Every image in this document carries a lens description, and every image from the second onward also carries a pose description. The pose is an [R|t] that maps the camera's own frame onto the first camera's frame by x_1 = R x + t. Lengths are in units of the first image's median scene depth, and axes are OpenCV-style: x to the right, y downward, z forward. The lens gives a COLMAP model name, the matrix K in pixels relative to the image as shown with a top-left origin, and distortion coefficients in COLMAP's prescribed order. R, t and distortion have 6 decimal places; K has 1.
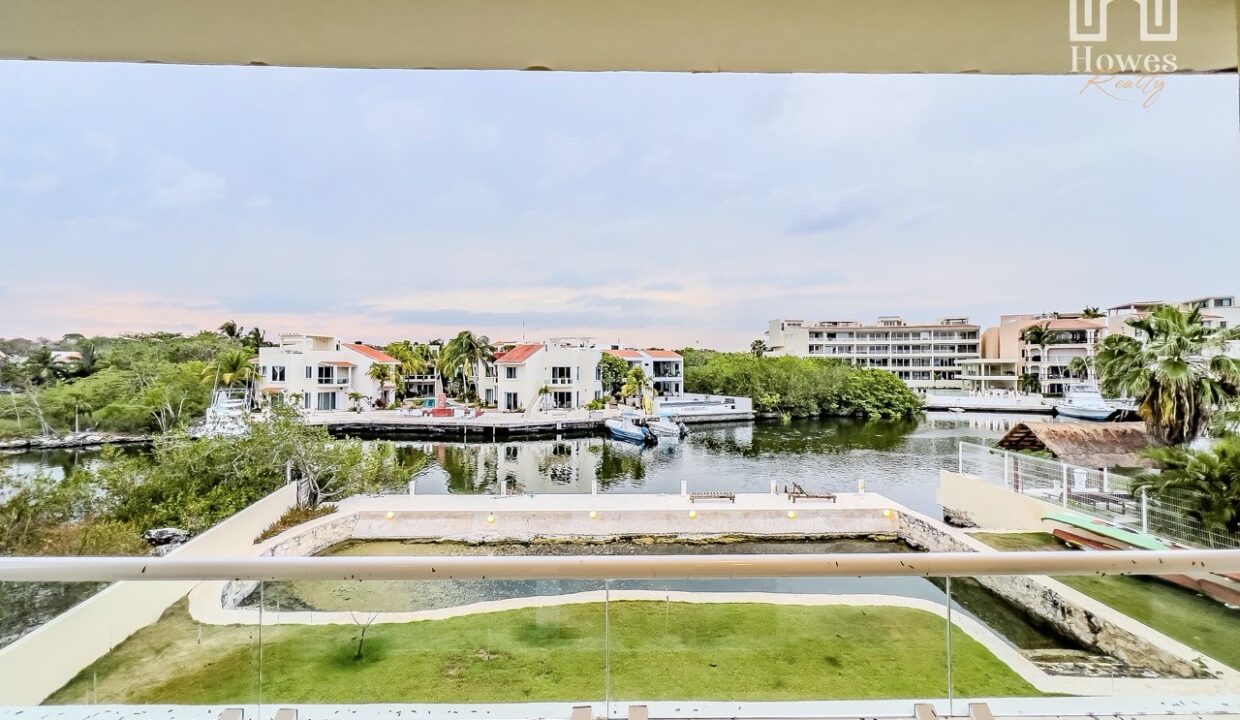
lens RADIAL K [[498.4, 0, 614.7], [0, 498.4, 350.4], [0, 0, 1]] dist [-0.007728, 0.000559]
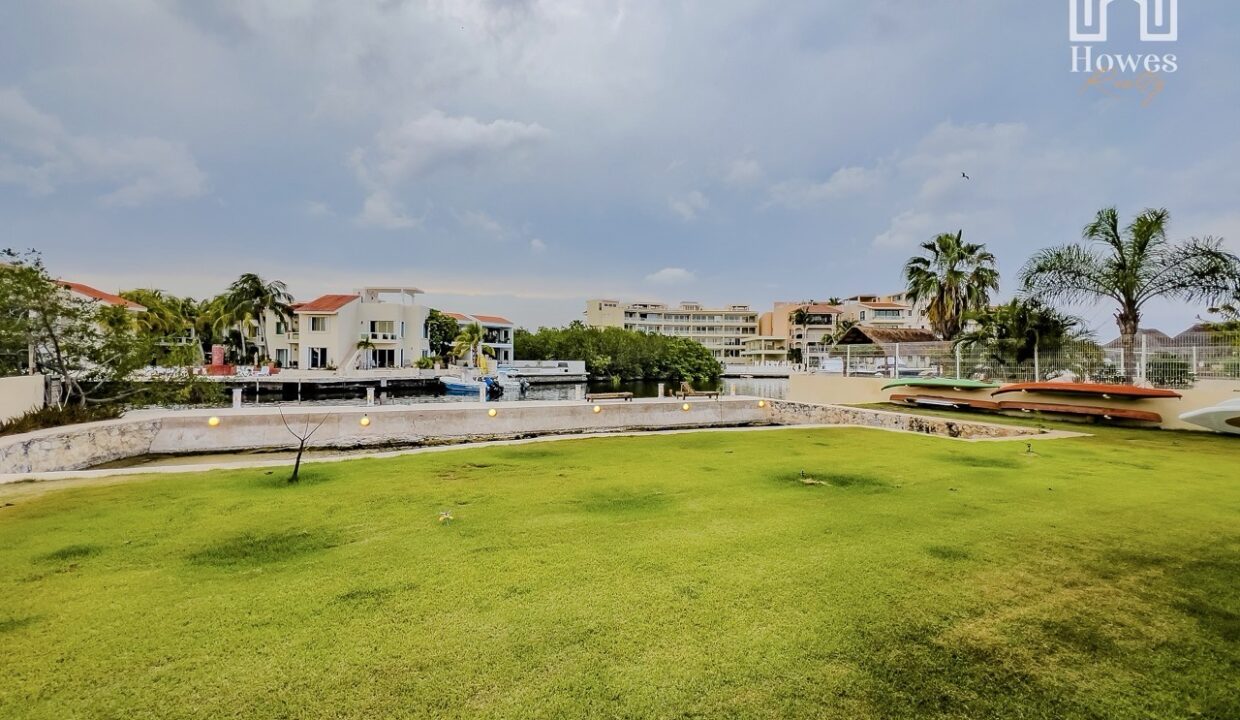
lens RADIAL K [[502.2, 0, 614.0], [0, 502.2, 352.3], [0, 0, 1]] dist [-0.006588, 0.001064]
pose [[0.925499, 0.012108, 0.378555, -0.063031], [-0.017345, 0.999795, 0.010429, 0.072073], [-0.378351, -0.016218, 0.925520, 0.031164]]
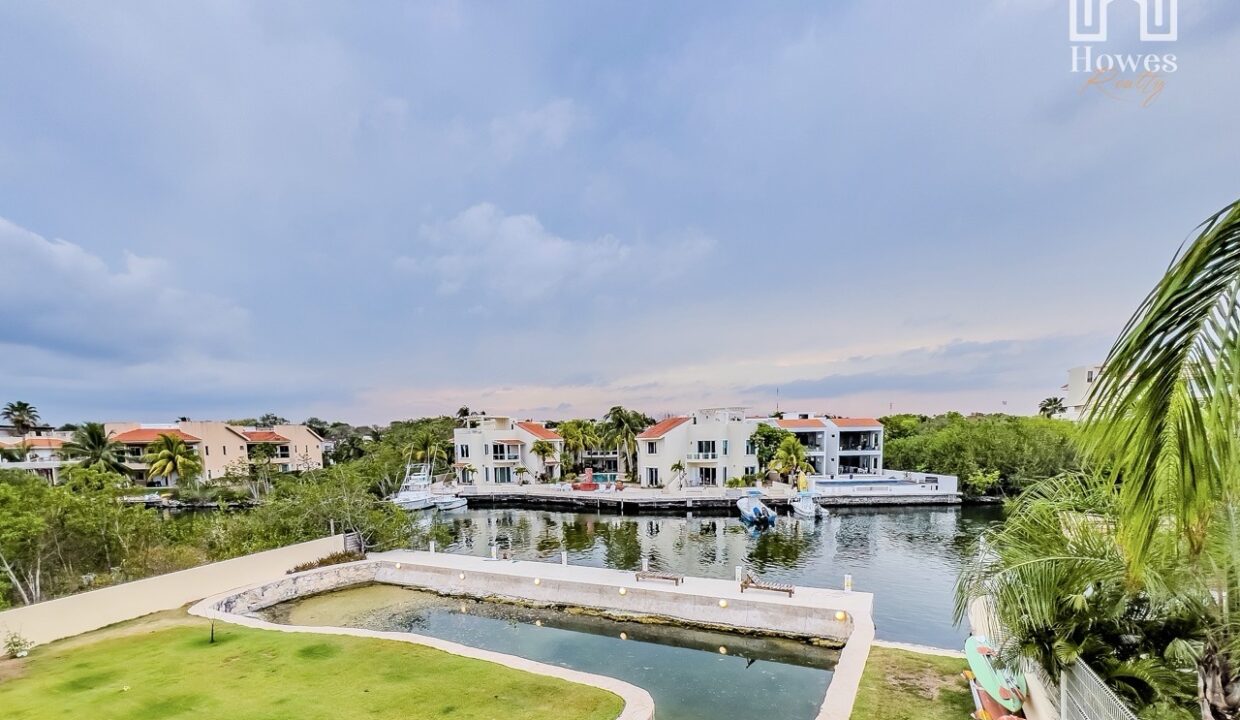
lens RADIAL K [[550.9, 0, 628.3], [0, 550.9, 492.2], [0, 0, 1]] dist [-0.007709, -0.000113]
pose [[0.891982, 0.022870, -0.451491, 0.222501], [0.033534, 0.992621, 0.116531, 0.005262], [0.450825, -0.119084, 0.884633, 0.029123]]
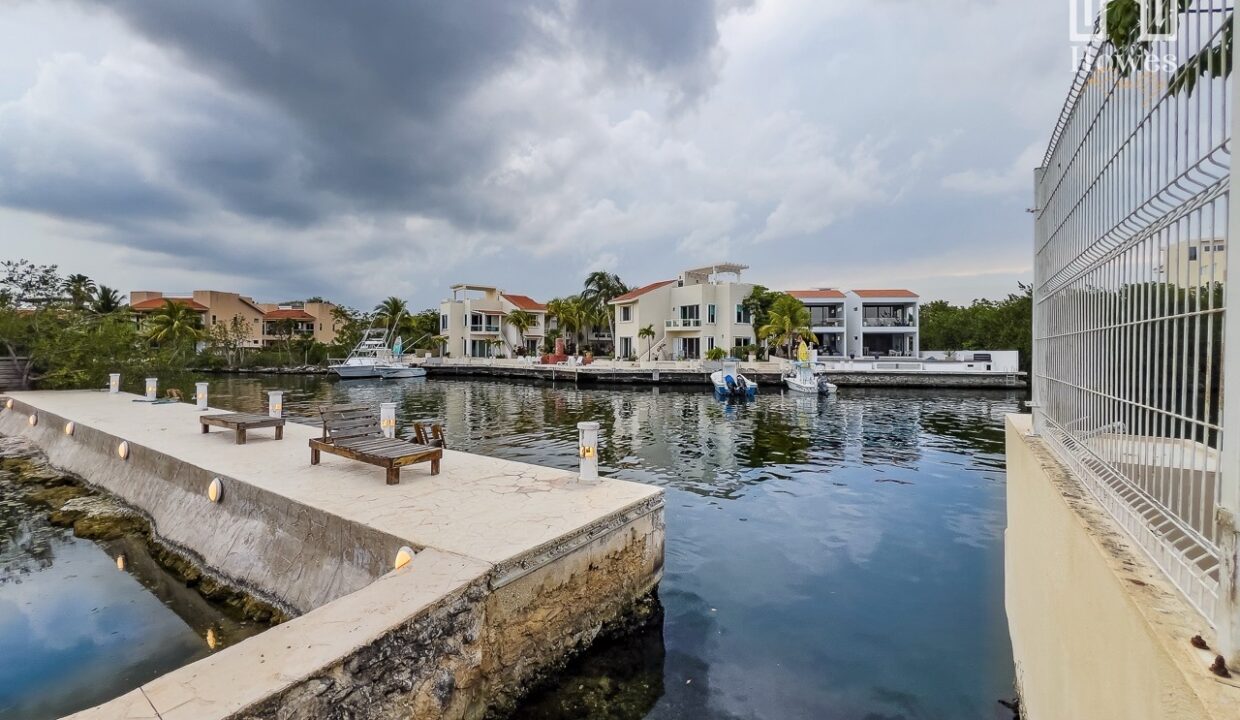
lens RADIAL K [[502.2, 0, 628.6], [0, 502.2, 347.5], [0, 0, 1]] dist [-0.006588, 0.001064]
pose [[0.823412, -0.001001, -0.567443, 0.252225], [0.013422, 0.999753, 0.017713, 0.082843], [0.567285, -0.022201, 0.823222, 0.306876]]
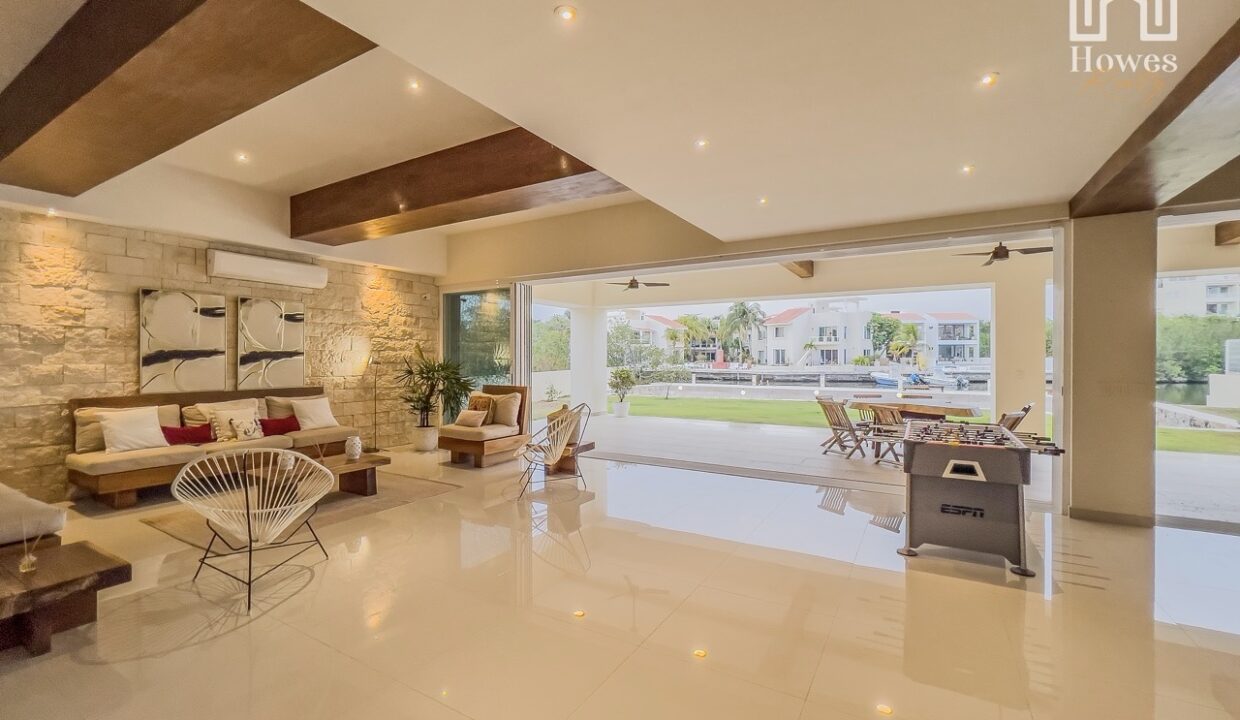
lens RADIAL K [[502.2, 0, 612.7], [0, 502.2, 360.6], [0, 0, 1]] dist [-0.006588, 0.001064]
pose [[0.848082, 0.002499, -0.529858, 0.070870], [0.016453, 0.999382, 0.031048, 0.065641], [0.529609, -0.035049, 0.847518, -0.155081]]
